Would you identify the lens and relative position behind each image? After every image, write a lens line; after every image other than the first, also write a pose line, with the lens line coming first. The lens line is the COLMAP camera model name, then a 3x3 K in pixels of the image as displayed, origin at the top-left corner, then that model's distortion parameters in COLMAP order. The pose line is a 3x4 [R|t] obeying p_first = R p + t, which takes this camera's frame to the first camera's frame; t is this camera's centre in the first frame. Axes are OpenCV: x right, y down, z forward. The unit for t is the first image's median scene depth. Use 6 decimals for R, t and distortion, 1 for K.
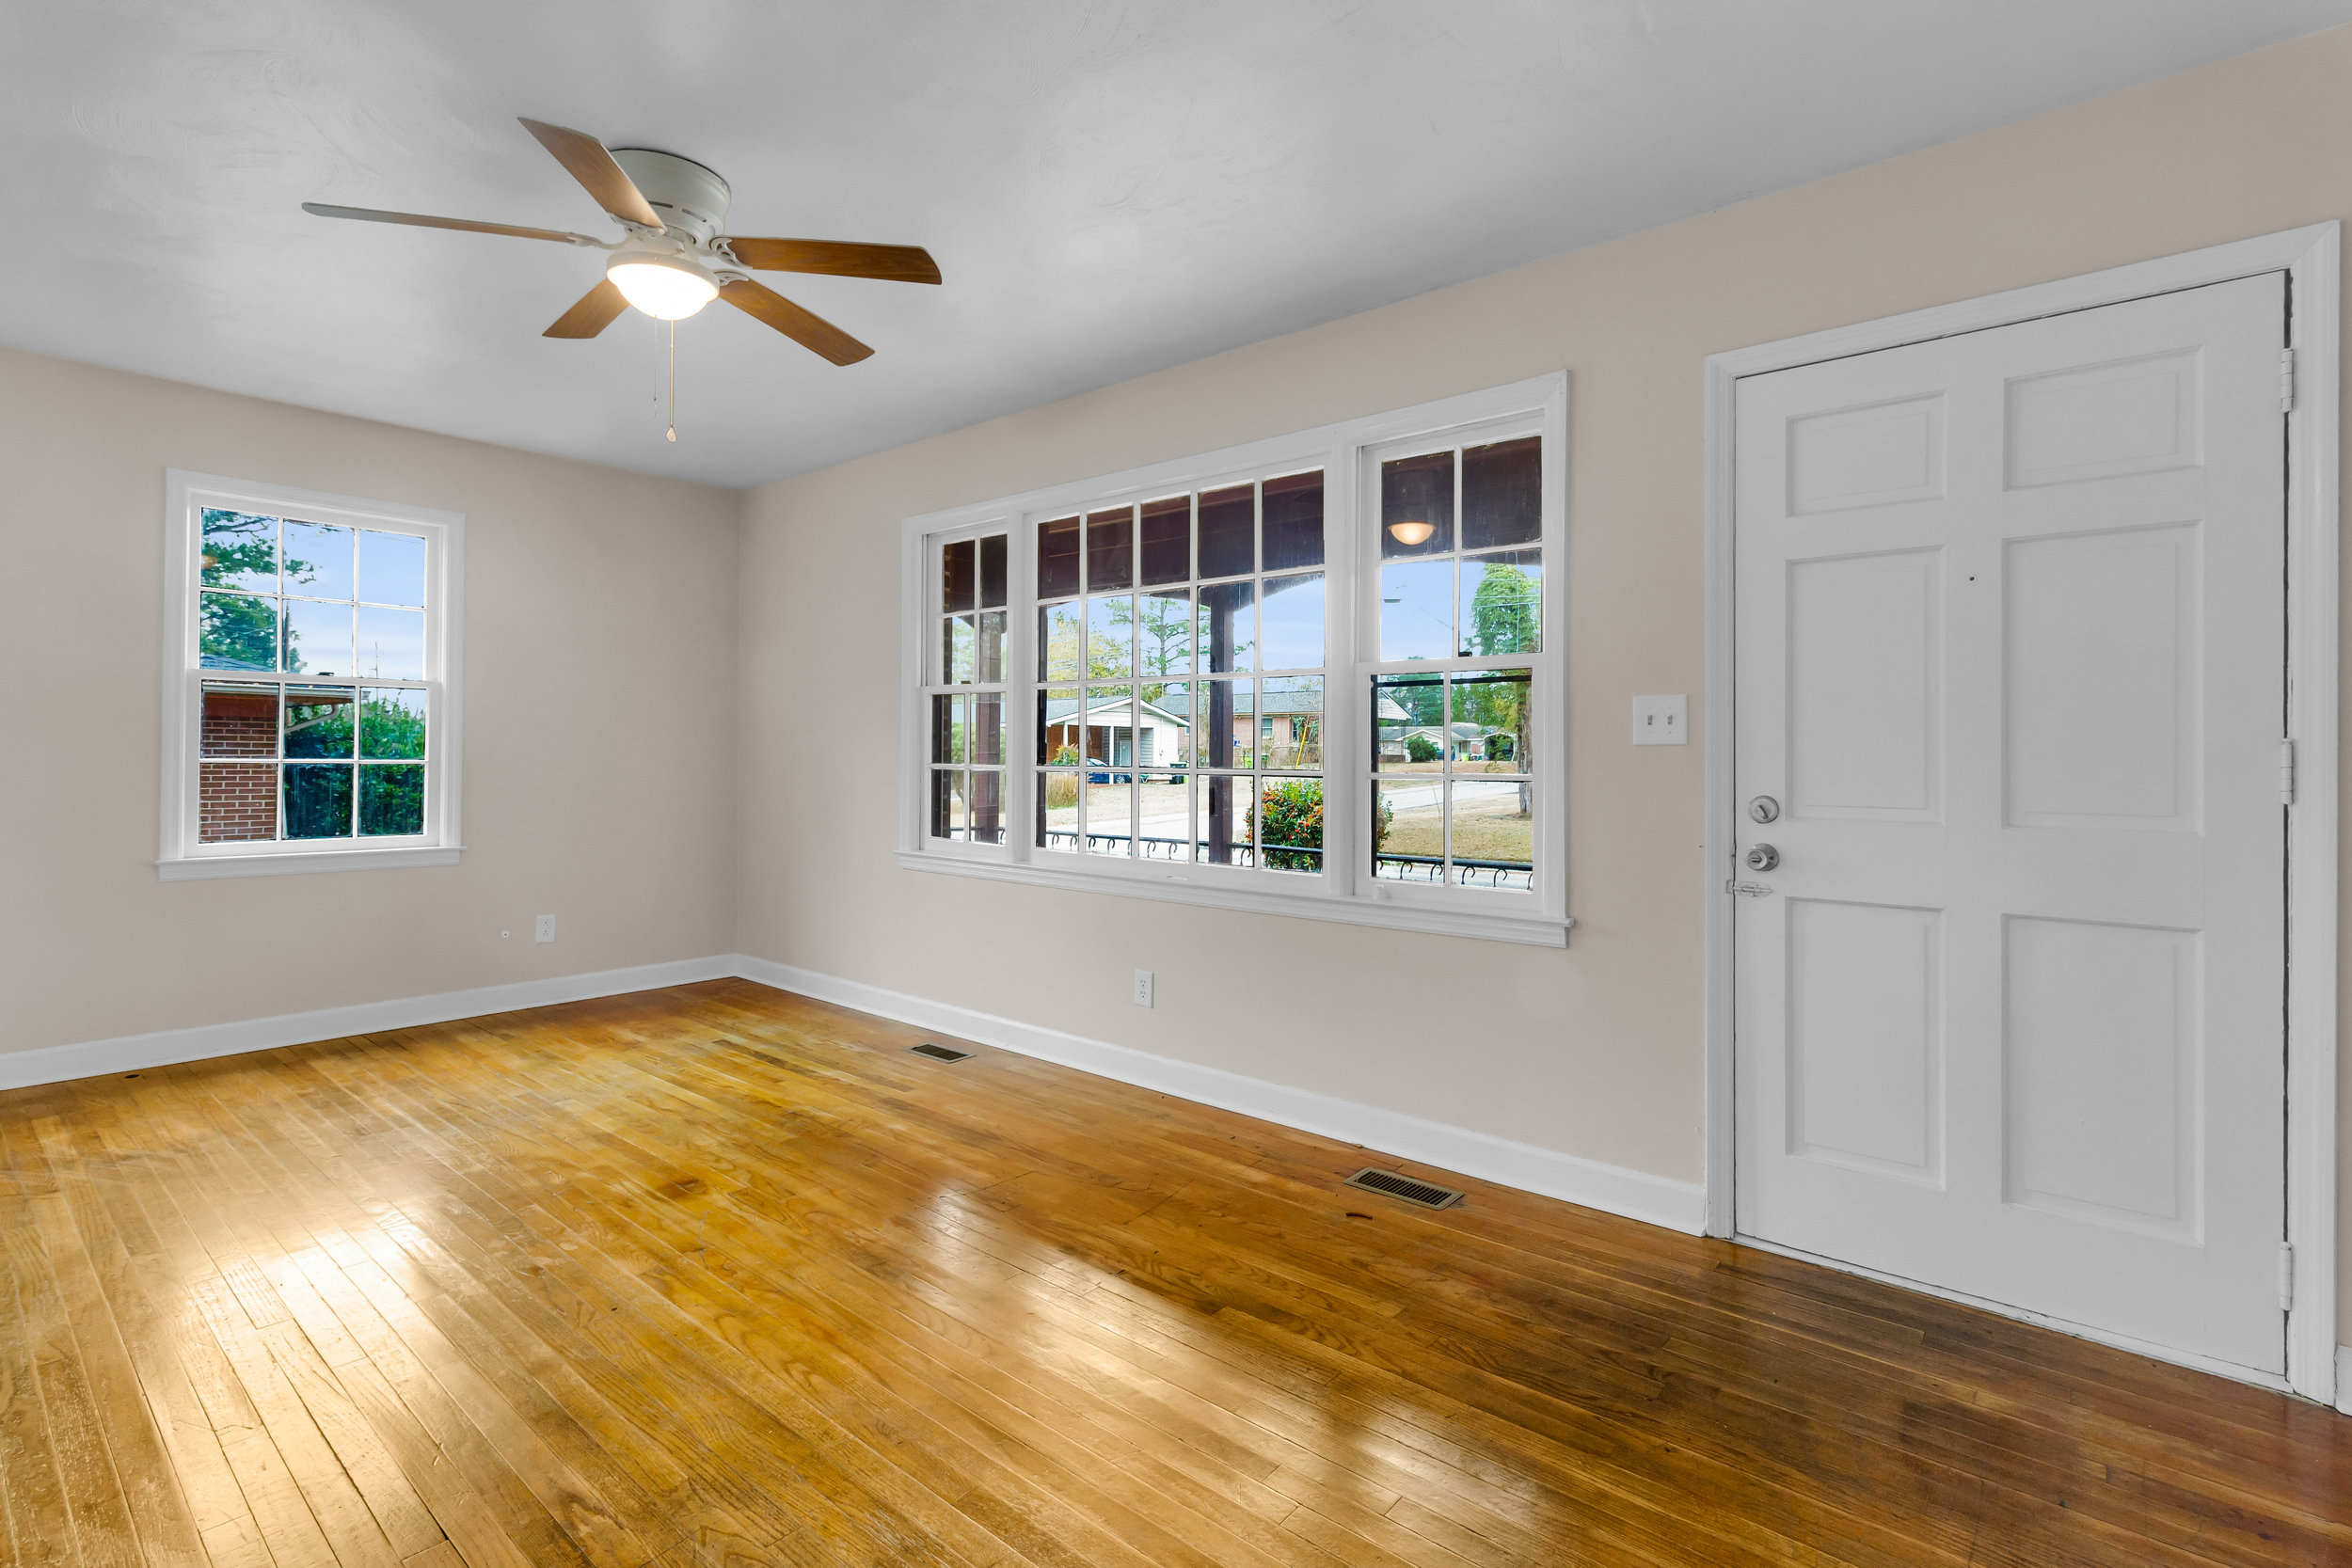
lens RADIAL K [[1088.8, 0, 1182.0], [0, 1088.8, 749.0], [0, 0, 1]] dist [0.000968, -0.000254]
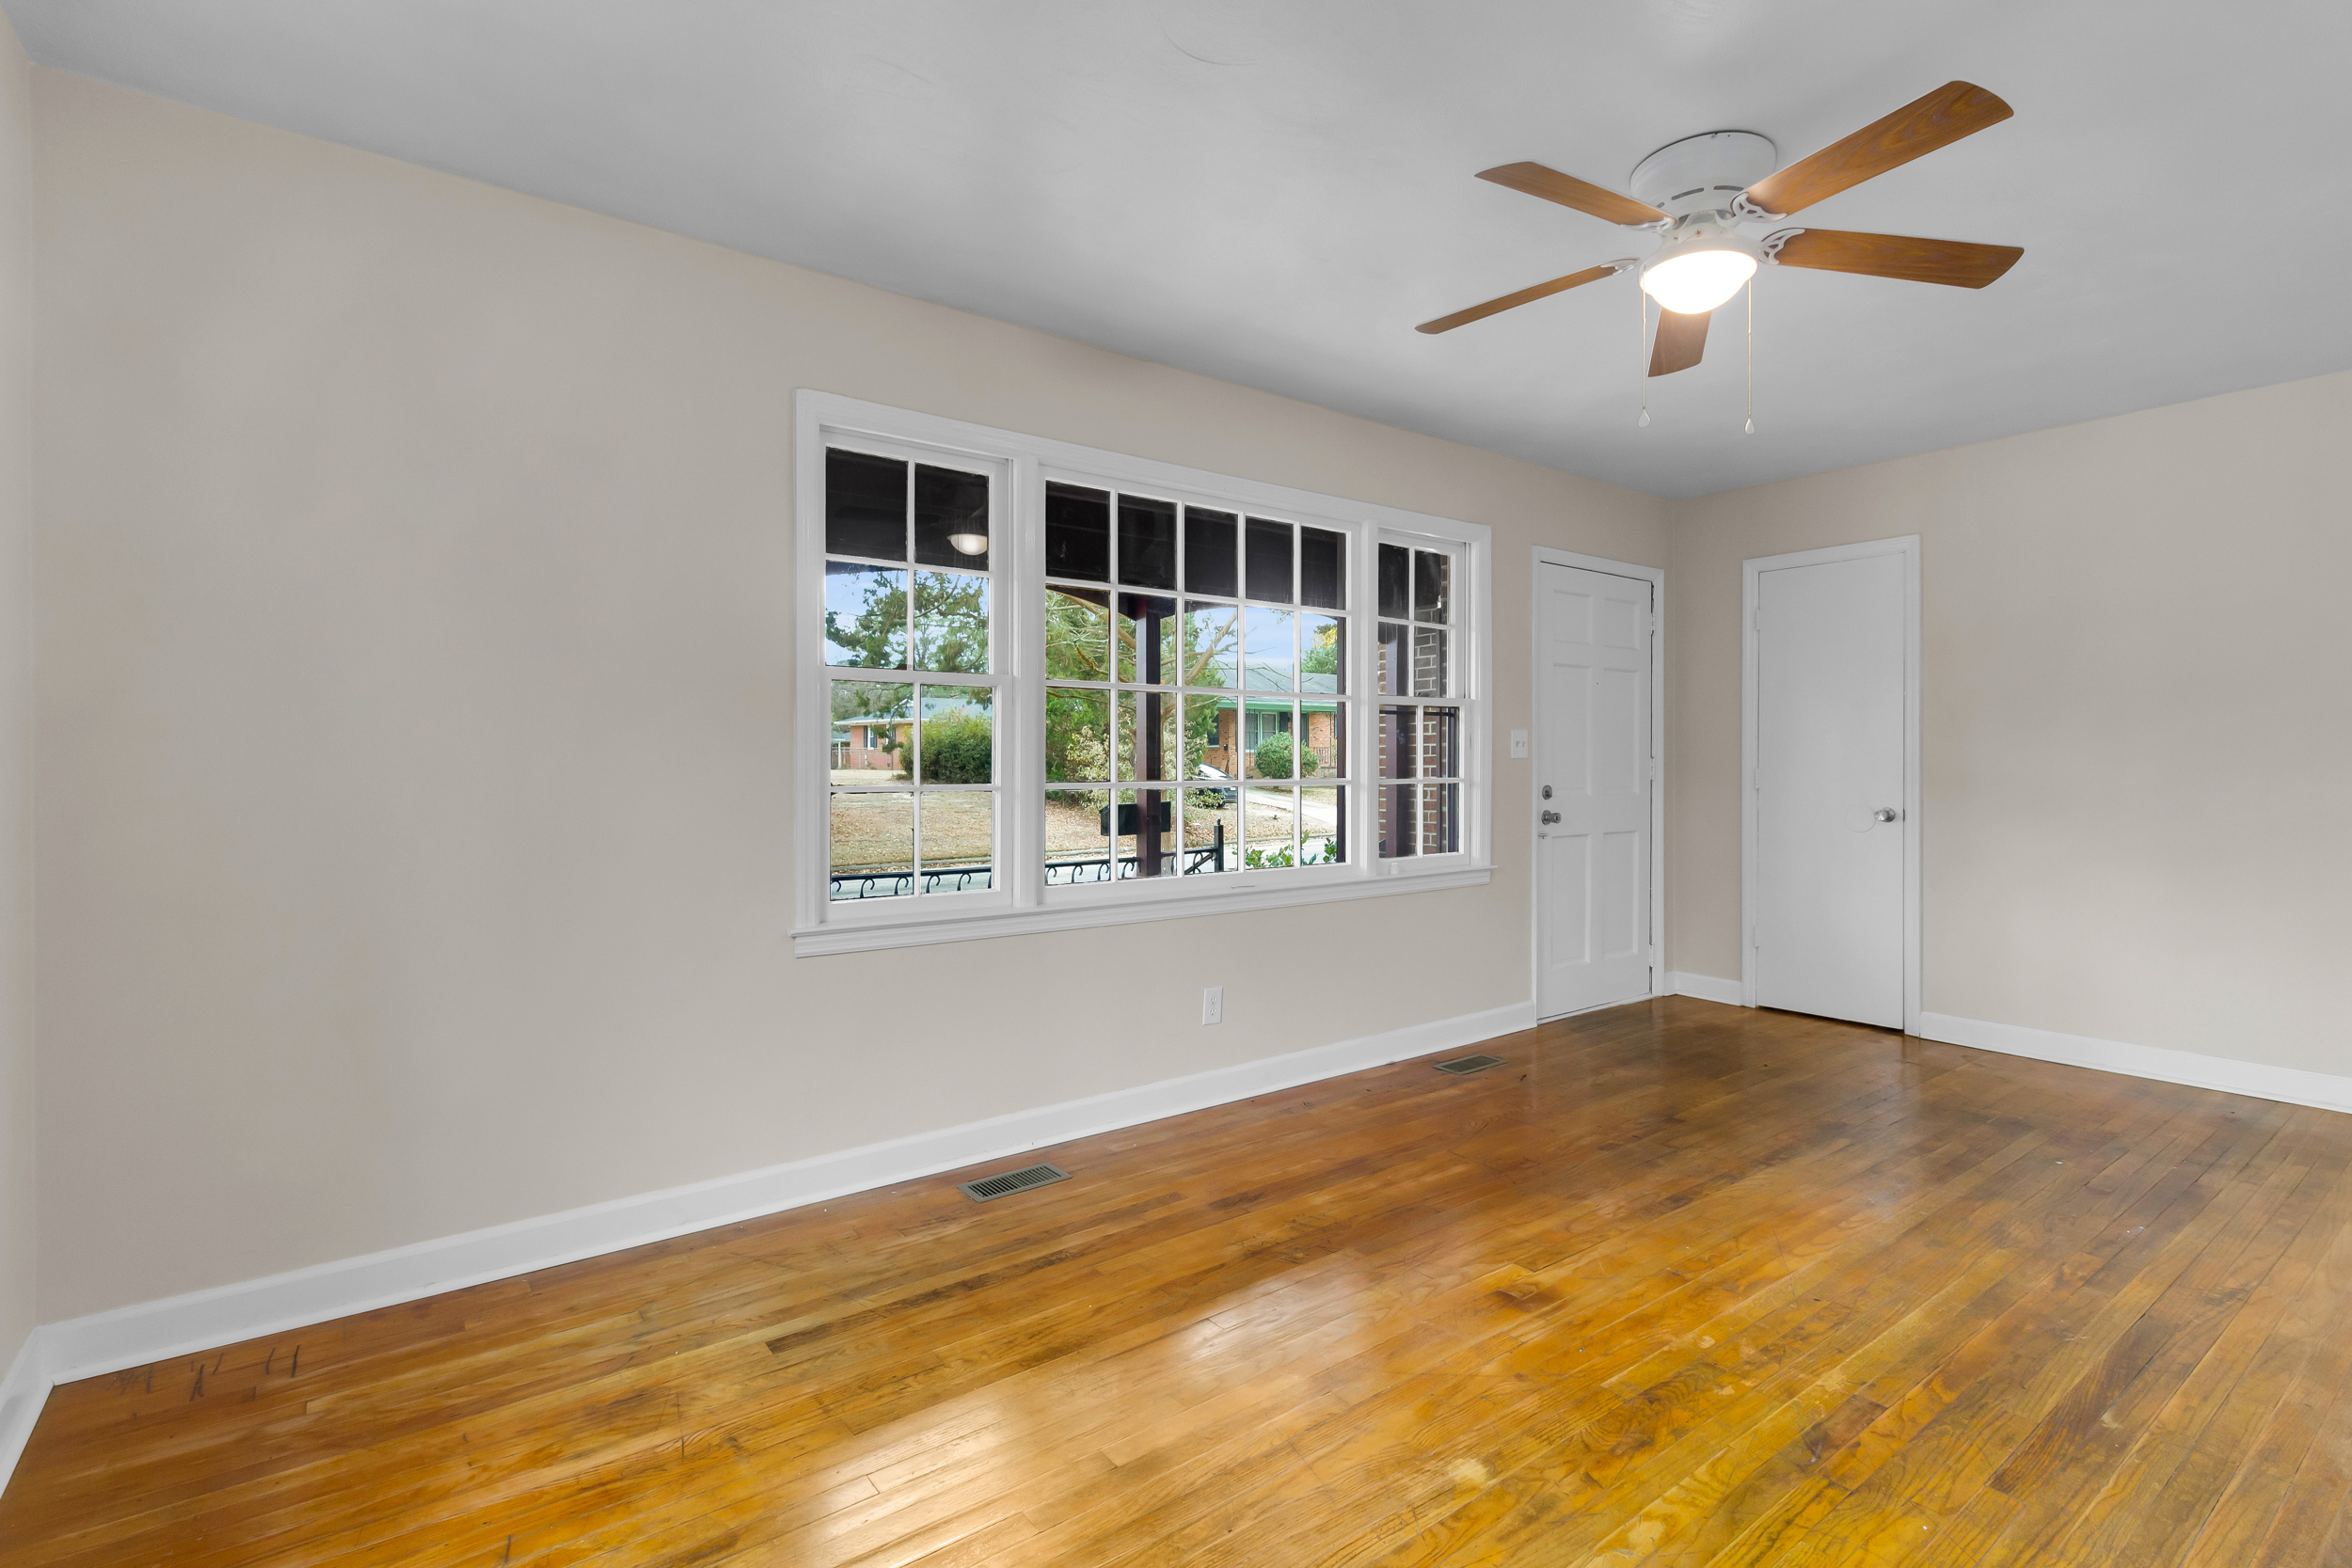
lens RADIAL K [[1088.8, 0, 1182.0], [0, 1088.8, 749.0], [0, 0, 1]] dist [0.000968, -0.000254]
pose [[0.229503, 0.005734, 0.973291, -1.190834], [-0.001243, 0.999984, -0.005598, -0.006851], [-0.973307, 0.000075, 0.229506, 0.955834]]
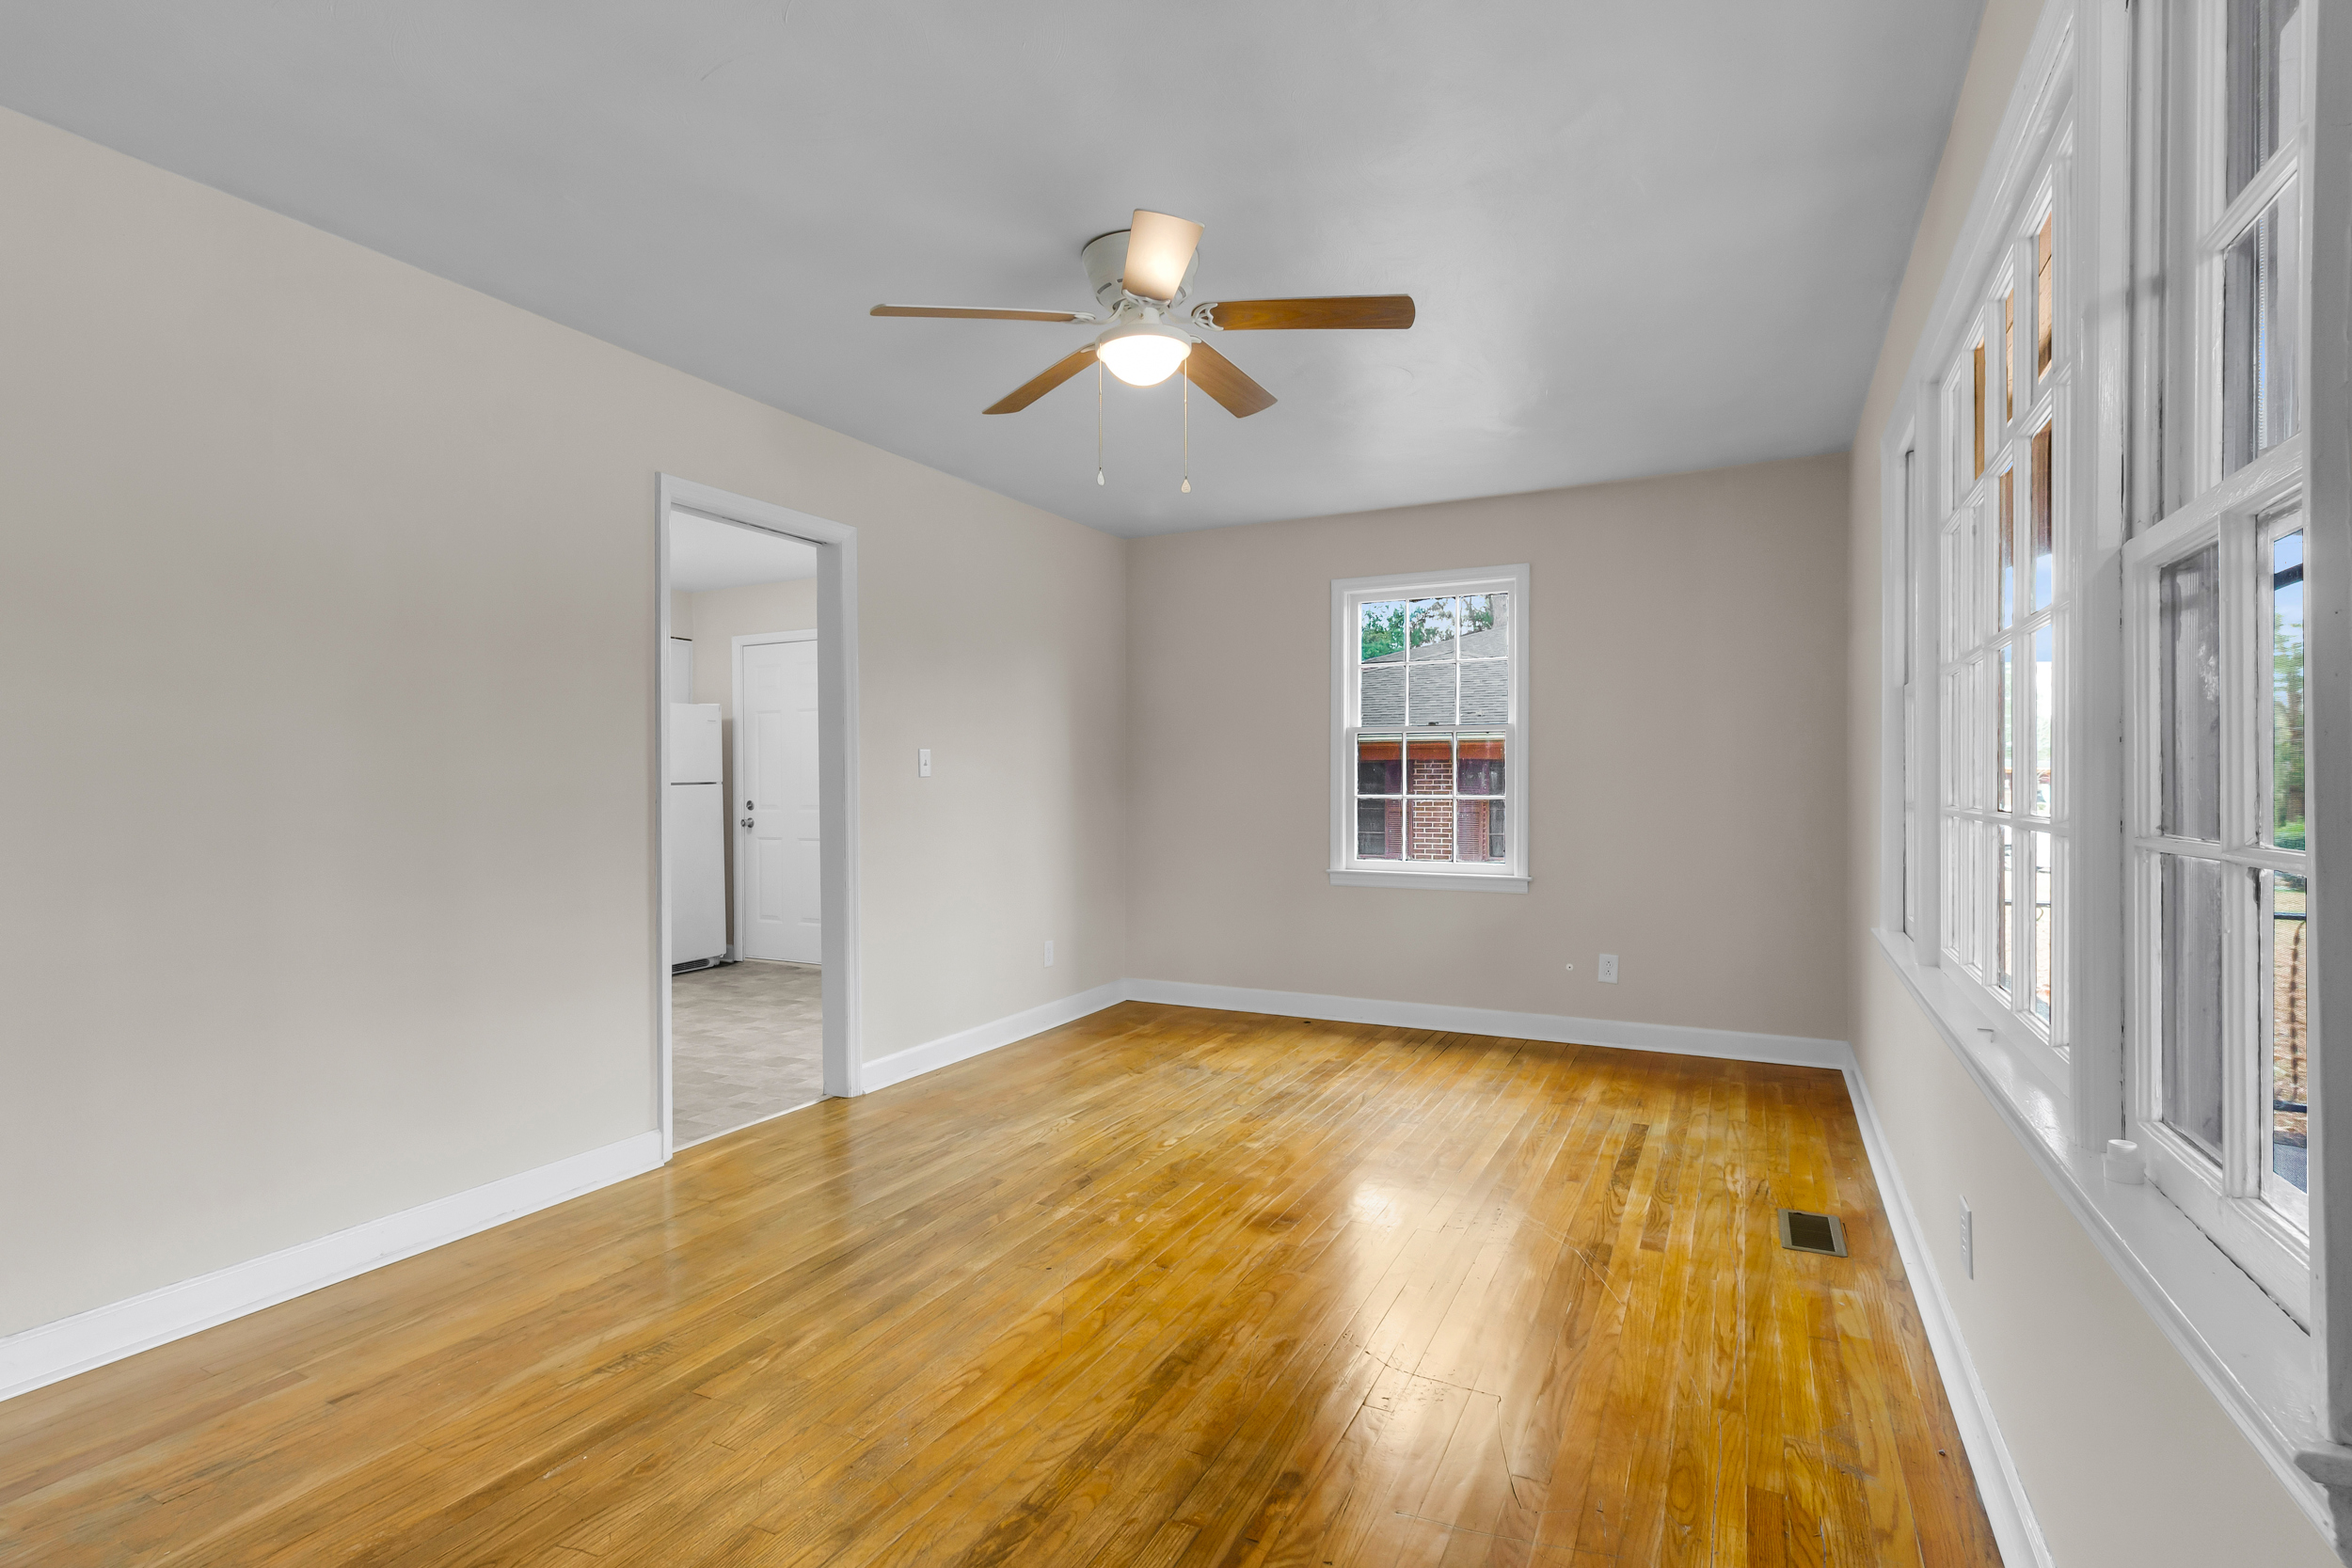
lens RADIAL K [[1126.7, 0, 1176.0], [0, 1126.7, 784.0], [0, 0, 1]] dist [0.009135, 0.000100]
pose [[0.224242, -0.010106, -0.974481, 0.488321], [0.011287, 0.999906, -0.007772, 0.004536], [0.974468, -0.009257, 0.224335, 0.611236]]
